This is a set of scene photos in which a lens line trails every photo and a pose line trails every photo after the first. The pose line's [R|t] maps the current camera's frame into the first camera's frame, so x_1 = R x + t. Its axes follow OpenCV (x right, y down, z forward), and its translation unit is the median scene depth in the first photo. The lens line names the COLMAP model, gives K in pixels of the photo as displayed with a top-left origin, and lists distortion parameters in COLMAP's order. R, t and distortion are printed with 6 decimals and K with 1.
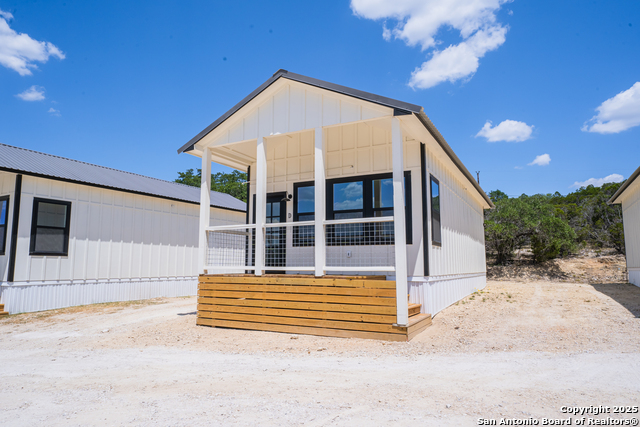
lens RADIAL K [[421.2, 0, 320.0], [0, 421.2, 213.5], [0, 0, 1]] dist [-0.001074, -0.000069]
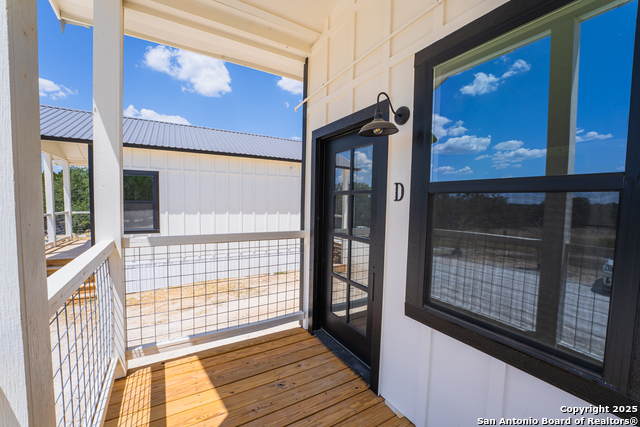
lens RADIAL K [[264.9, 0, 320.0], [0, 264.9, 213.5], [0, 0, 1]] dist [-0.020707, -0.000021]
pose [[0.859813, 0.031747, -0.509622, -0.030801], [0.054370, 0.986699, 0.153197, -0.008486], [0.507707, -0.159429, 0.846650, 0.847780]]
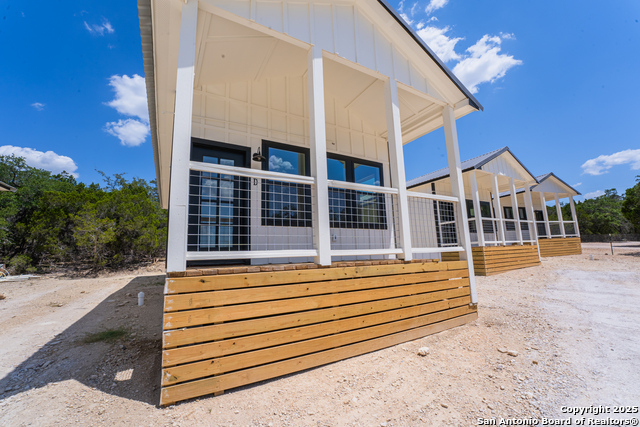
lens RADIAL K [[258.0, 0, 320.0], [0, 258.0, 213.5], [0, 0, 1]] dist [-0.052368, 0.000002]
pose [[0.514208, 0.128321, 0.848012, -0.382110], [-0.080035, 0.991609, -0.101519, 0.095257], [-0.853923, -0.015669, 0.520163, 0.692296]]
